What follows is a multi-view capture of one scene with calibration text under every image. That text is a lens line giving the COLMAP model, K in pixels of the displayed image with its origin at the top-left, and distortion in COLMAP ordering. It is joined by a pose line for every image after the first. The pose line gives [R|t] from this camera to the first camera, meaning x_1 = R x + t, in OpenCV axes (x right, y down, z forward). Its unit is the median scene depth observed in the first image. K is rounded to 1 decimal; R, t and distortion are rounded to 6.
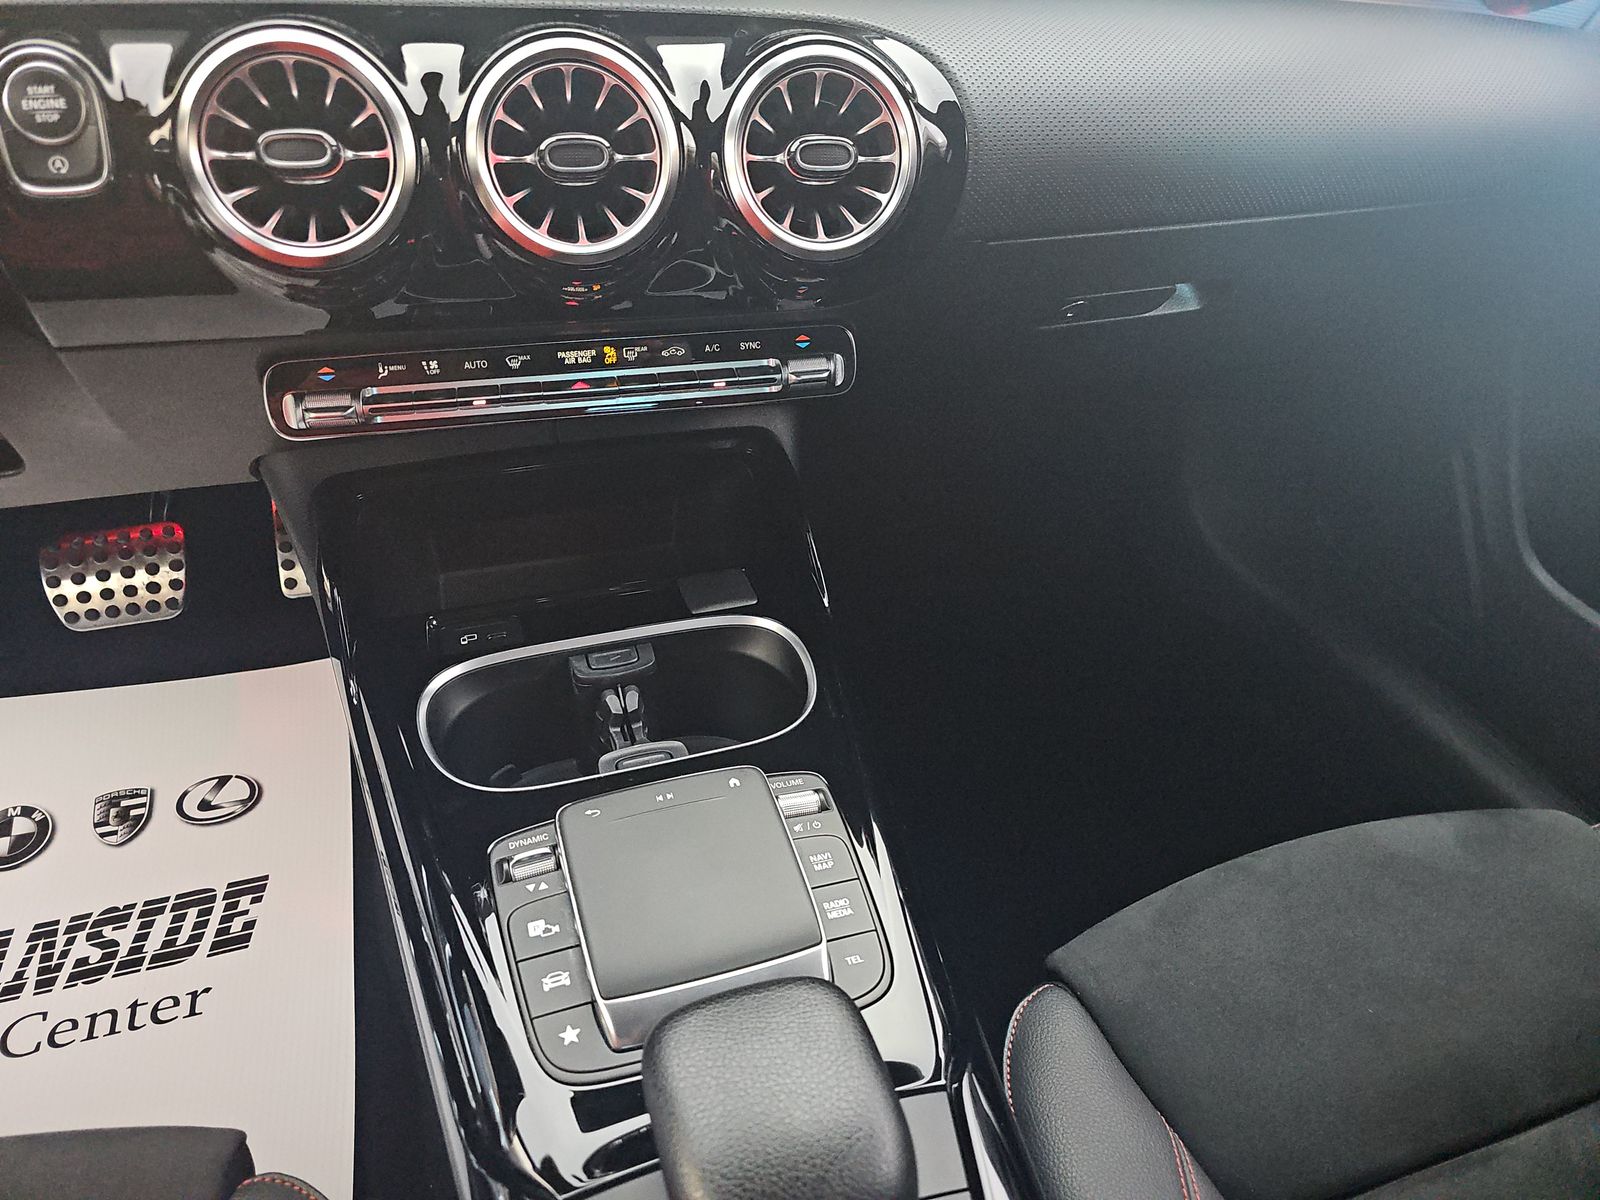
lens RADIAL K [[1093.1, 0, 804.1], [0, 1093.1, 592.7], [0, 0, 1]] dist [0.022327, -0.021879]
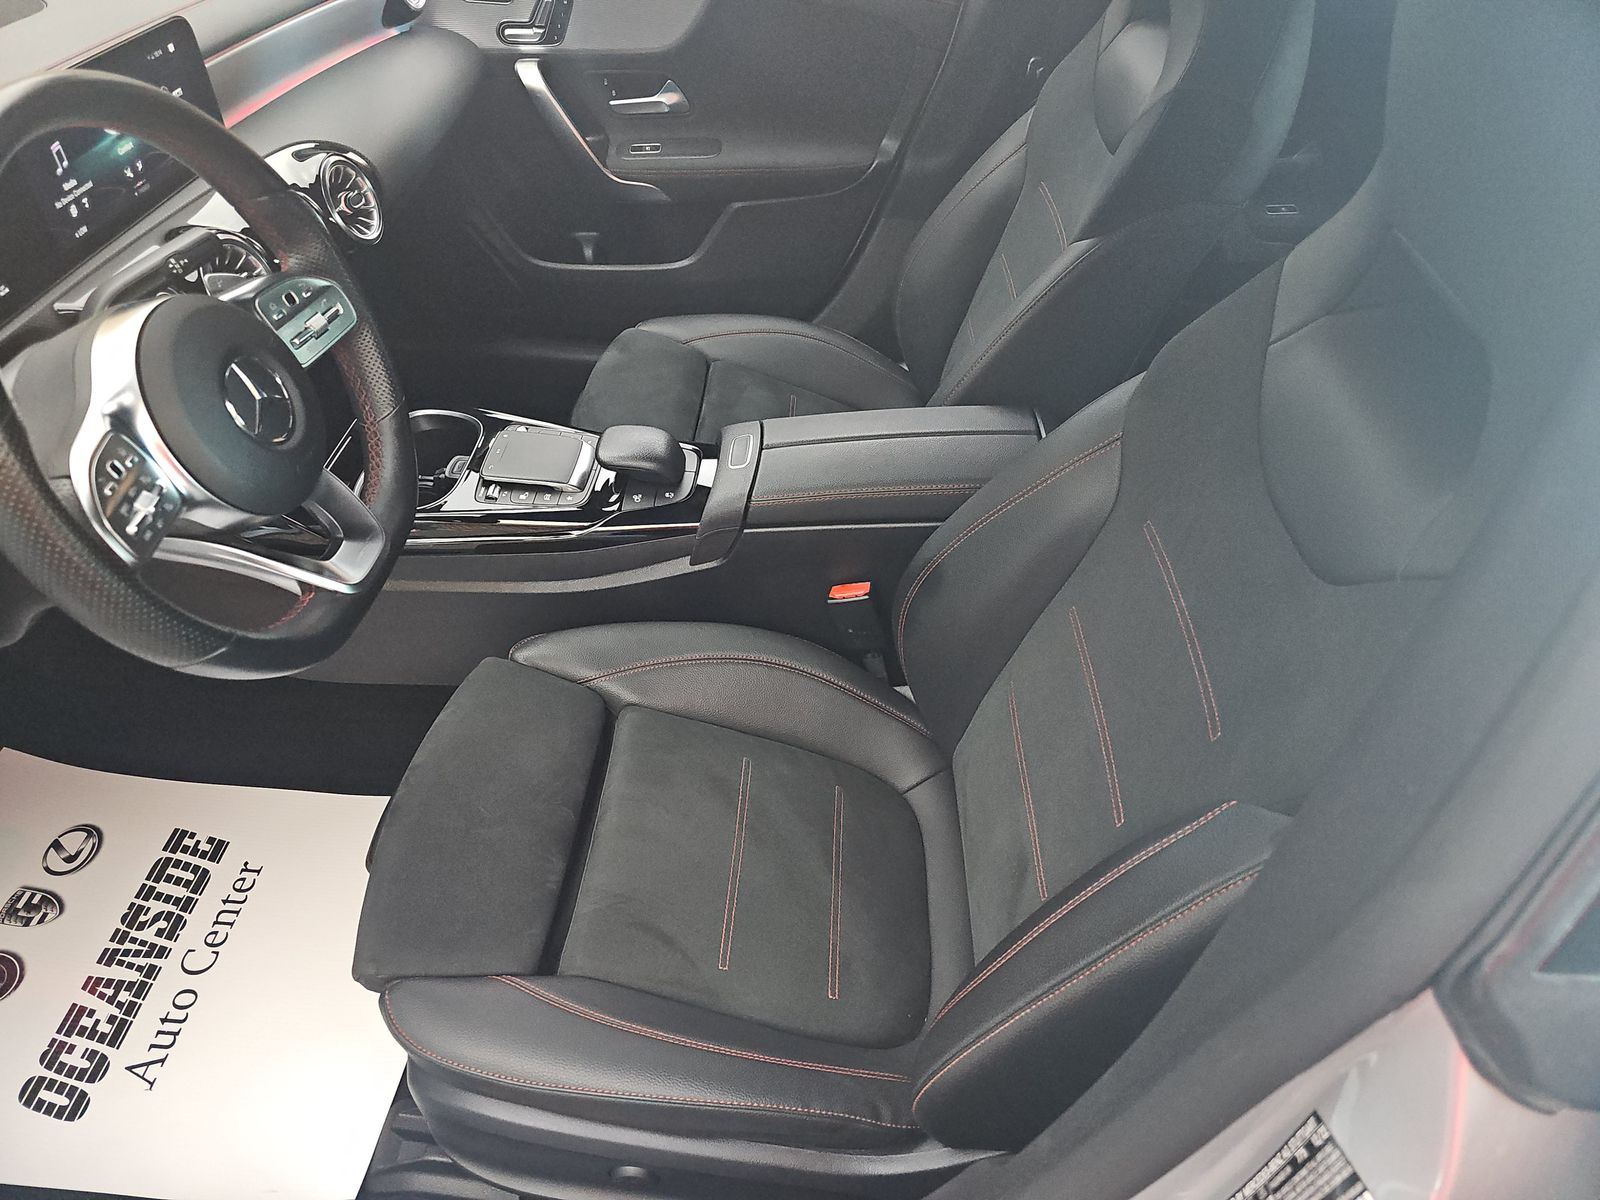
lens RADIAL K [[1093.1, 0, 798.0], [0, 1093.1, 588.0], [0, 0, 1]] dist [0.022327, -0.021879]
pose [[0.348309, -0.617482, 0.705264, -1.070662], [0.521377, 0.752876, 0.401676, -0.131286], [-0.779004, 0.227801, 0.584174, -0.543360]]
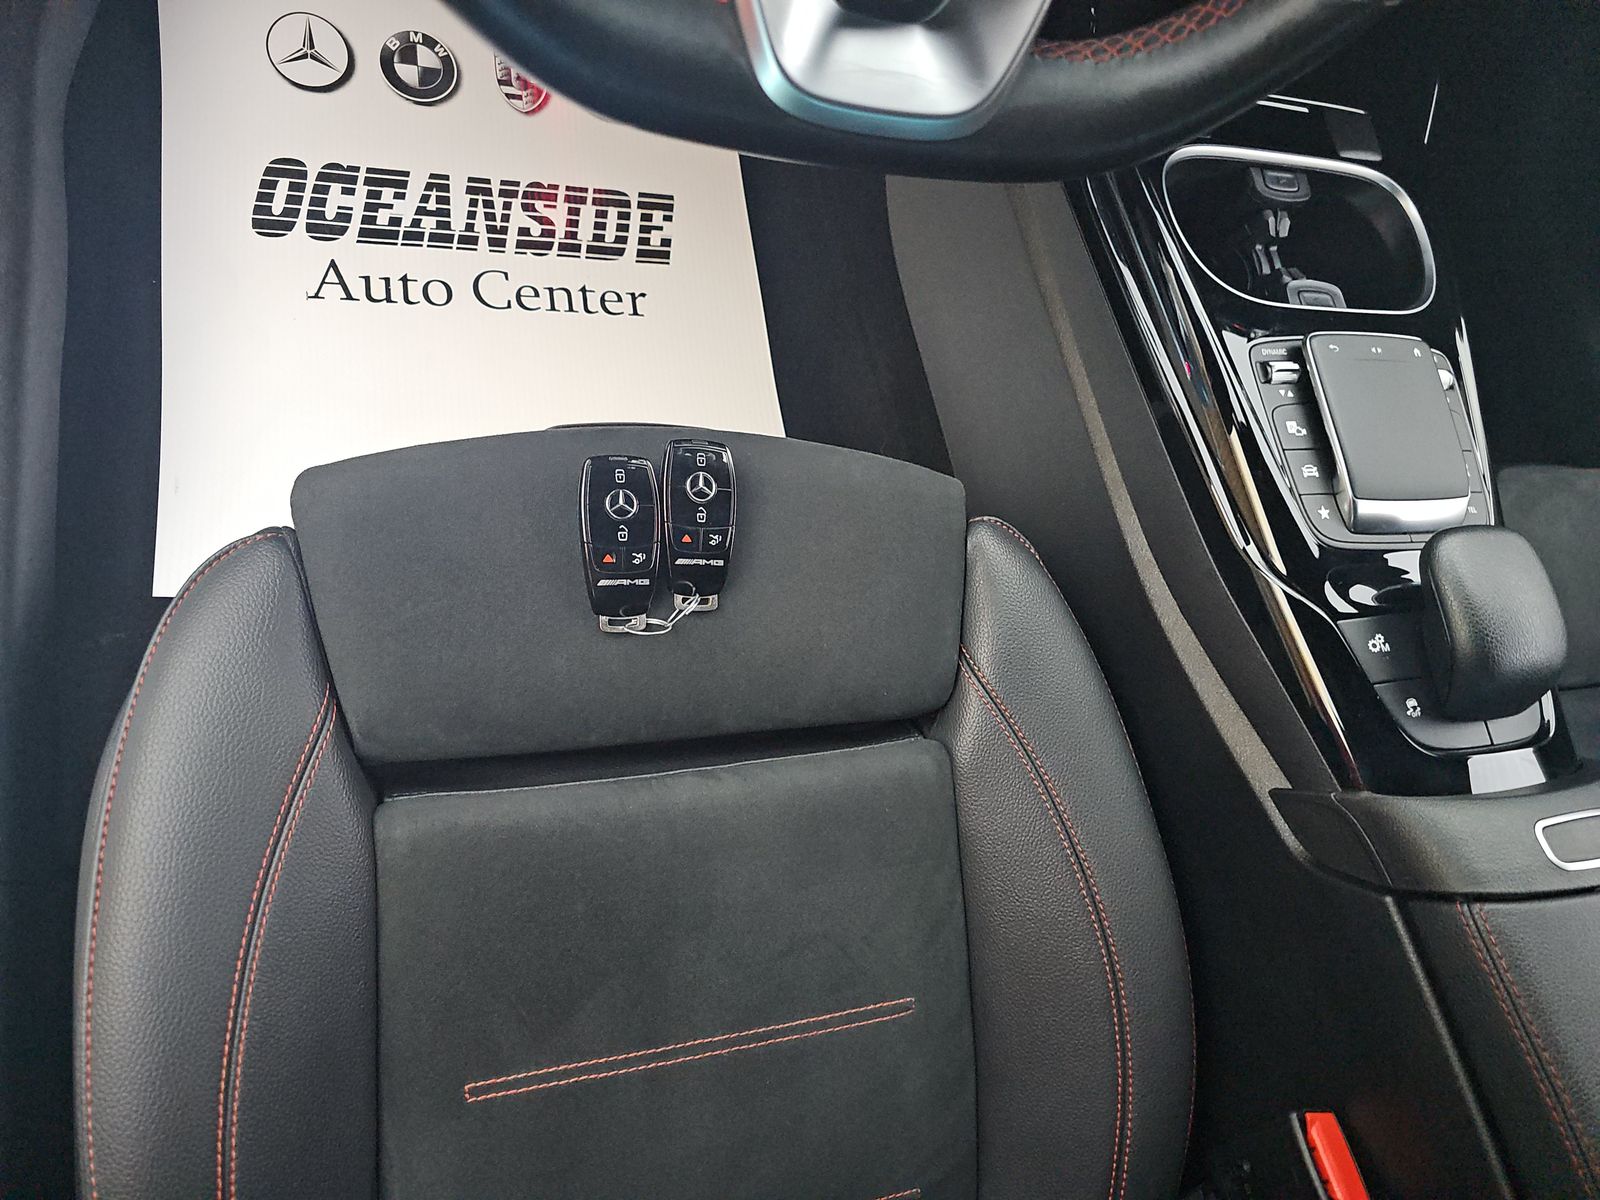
lens RADIAL K [[1093.1, 0, 790.6], [0, 1093.1, 594.6], [0, 0, 1]] dist [0.022327, -0.021879]
pose [[0.939888, 0.234254, 0.248466, -0.584893], [-0.331640, 0.799606, 0.500645, 0.000968], [-0.081397, -0.552952, 0.829228, -0.091689]]
